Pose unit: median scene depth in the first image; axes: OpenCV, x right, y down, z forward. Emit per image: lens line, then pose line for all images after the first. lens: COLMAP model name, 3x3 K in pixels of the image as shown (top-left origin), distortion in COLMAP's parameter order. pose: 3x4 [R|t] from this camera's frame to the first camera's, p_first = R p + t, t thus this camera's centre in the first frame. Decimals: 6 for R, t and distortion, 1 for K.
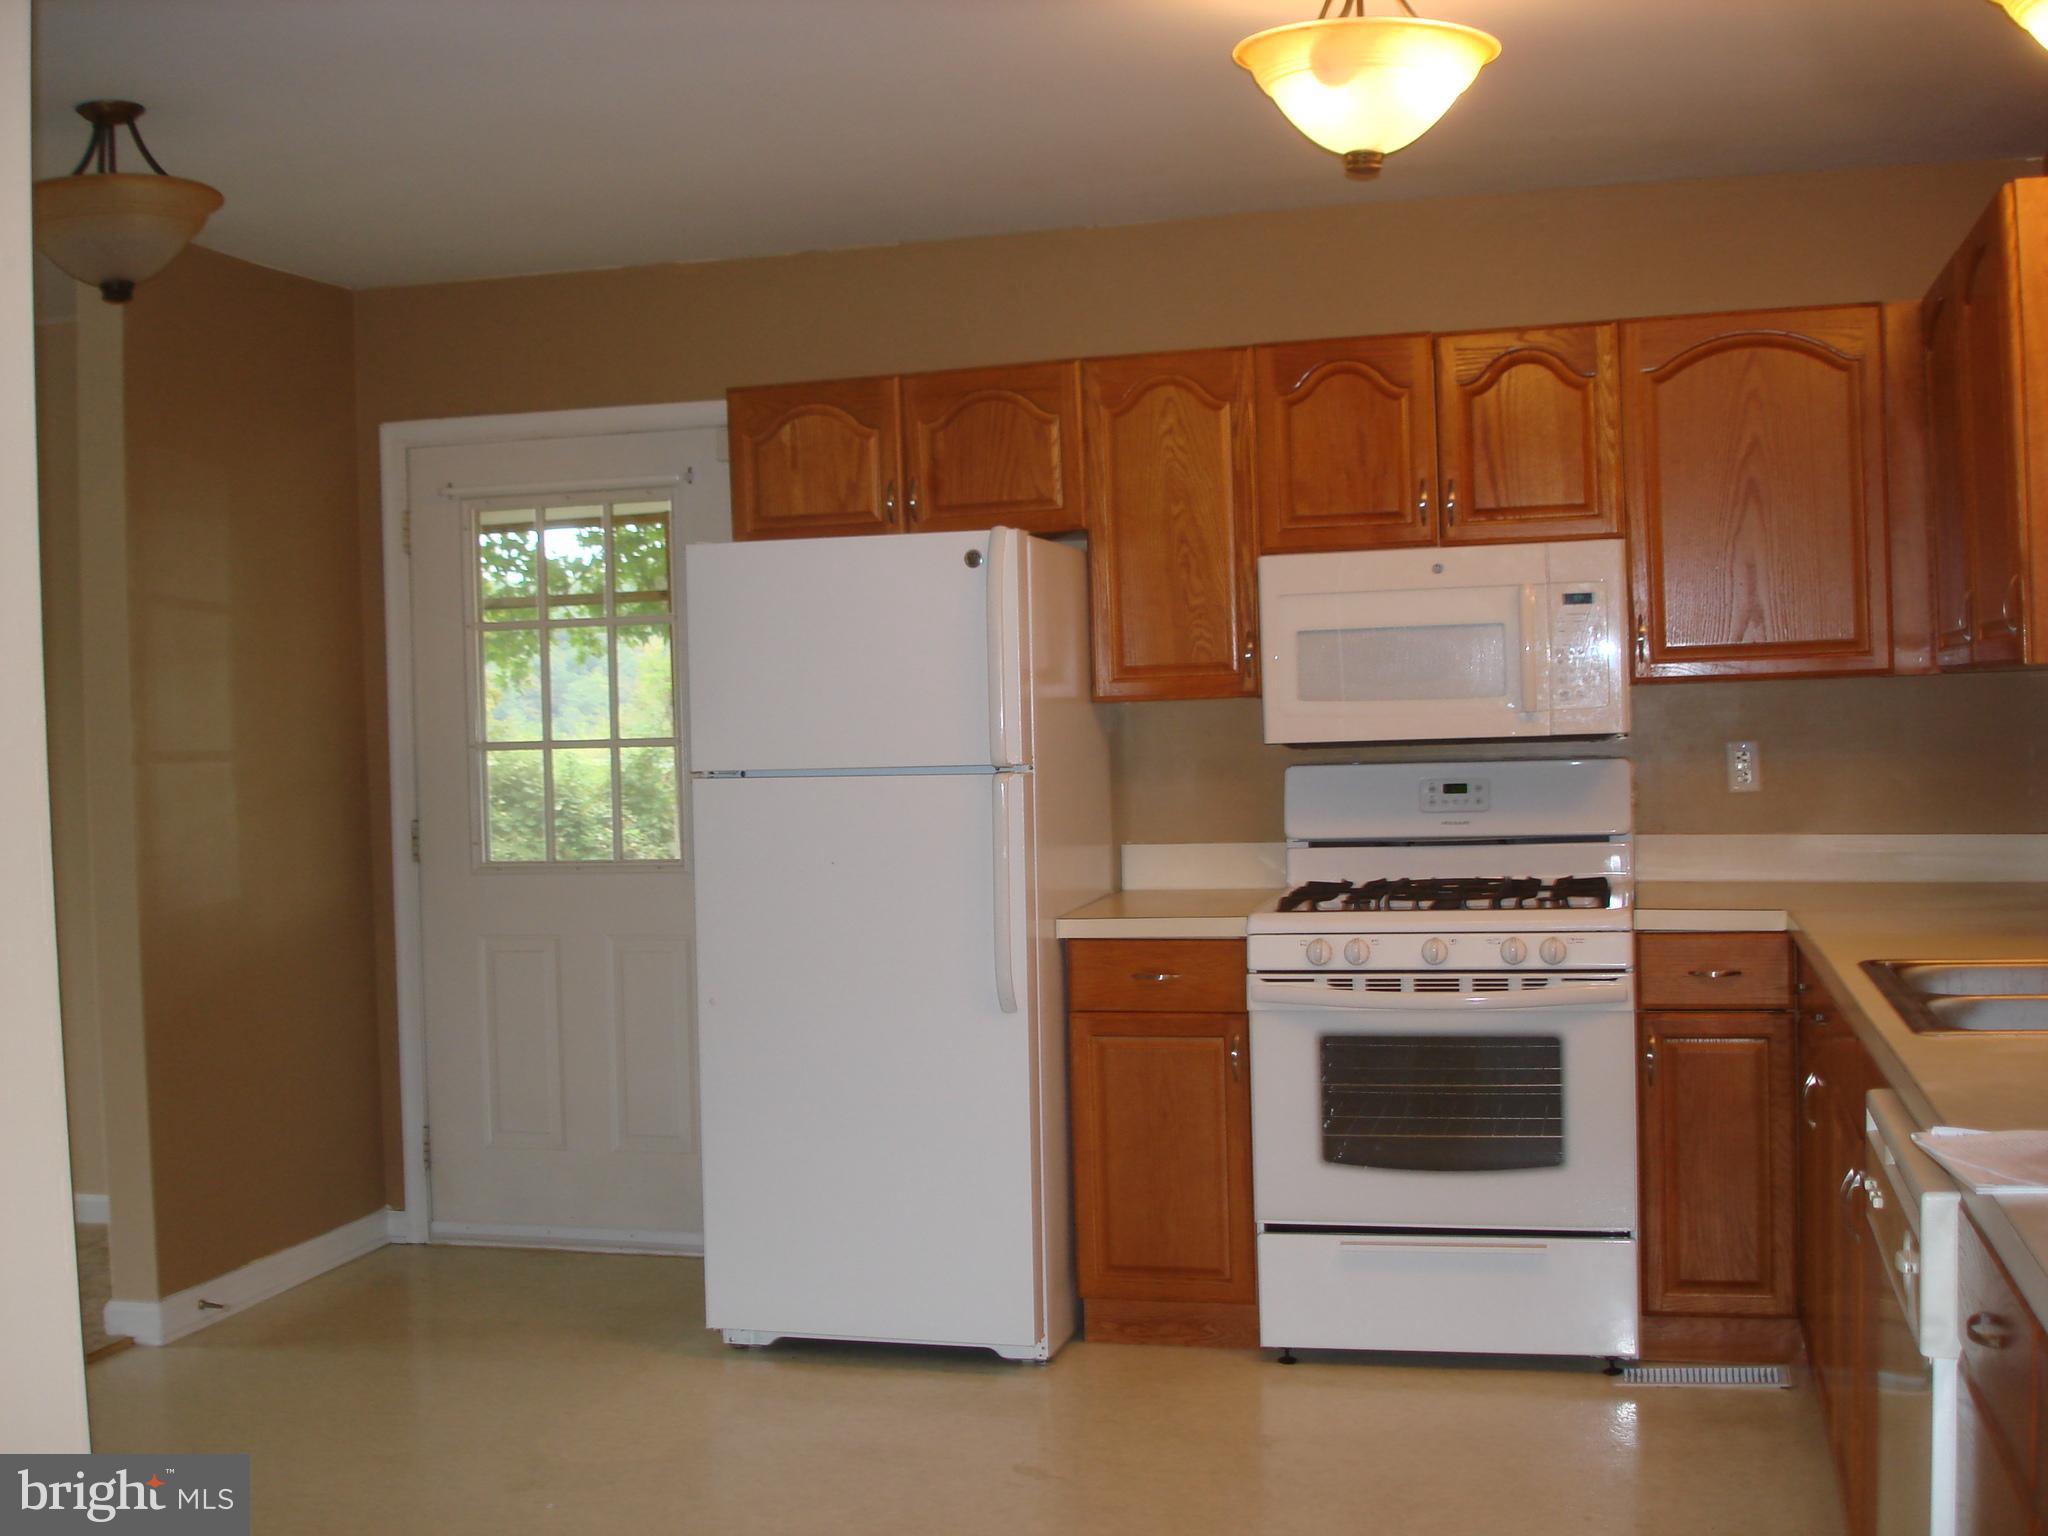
lens RADIAL K [[2322.7, 0, 1024.0], [0, 2322.7, 768.0], [0, 0, 1]] dist [-0.075686, -0.027054]
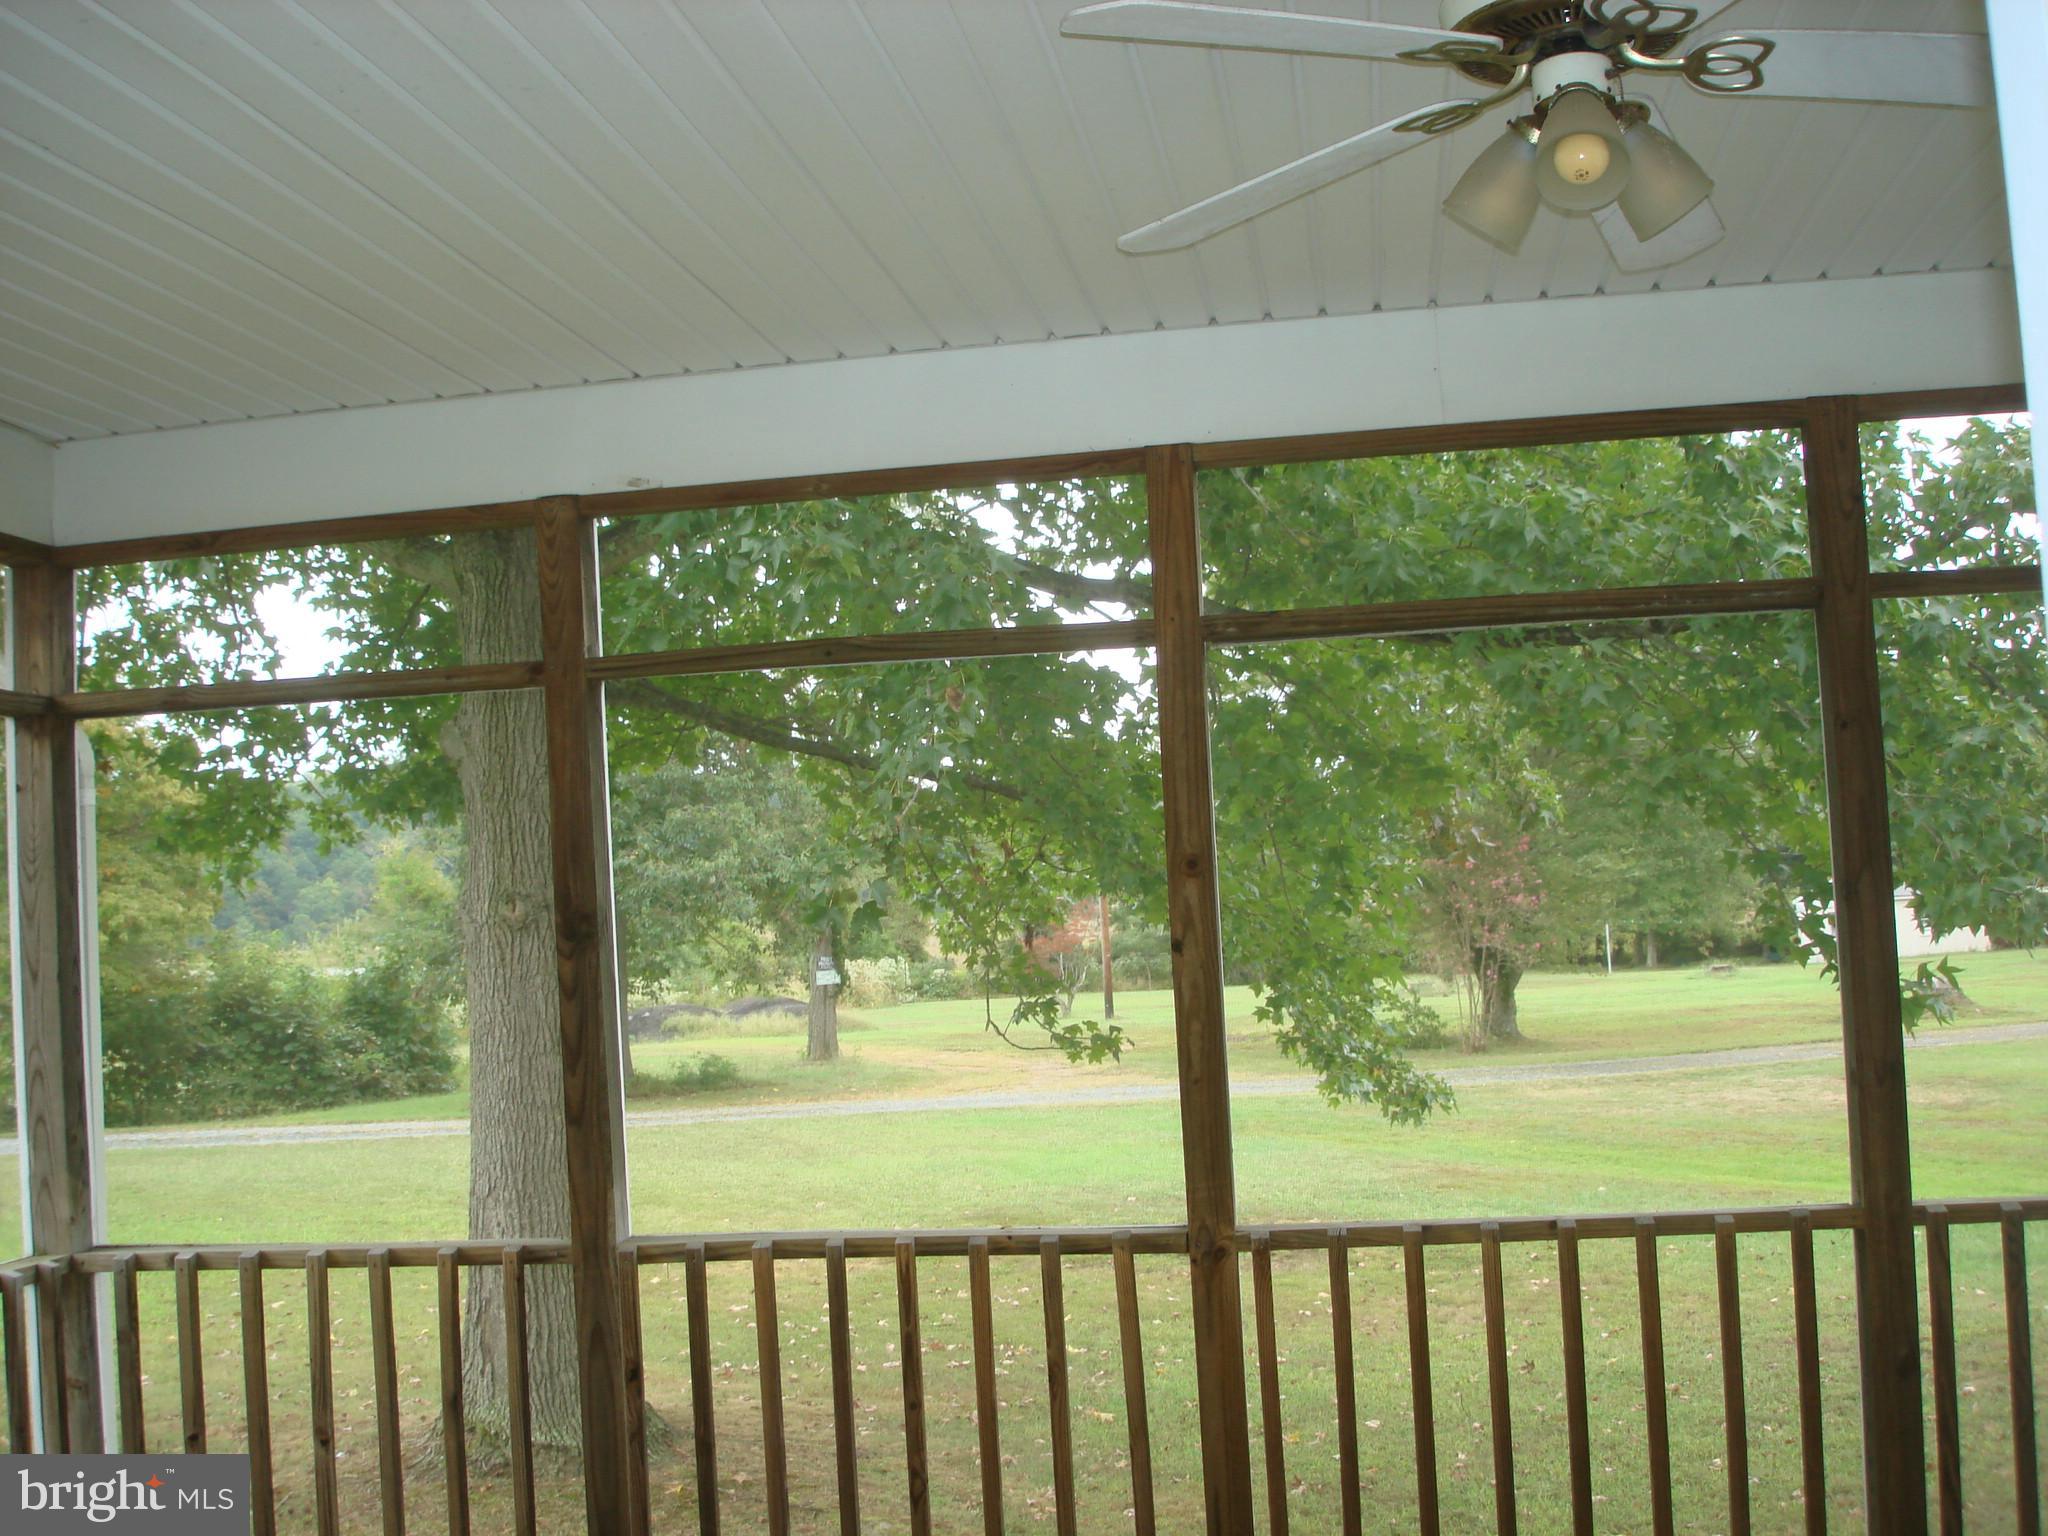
lens RADIAL K [[2322.7, 0, 1024.0], [0, 2322.7, 768.0], [0, 0, 1]] dist [-0.075686, -0.027054]
pose [[0.993669, -0.014123, 0.111459, -0.022235], [0.023481, 0.996264, -0.083106, -0.002732], [-0.109869, 0.085197, 0.990288, 0.105972]]
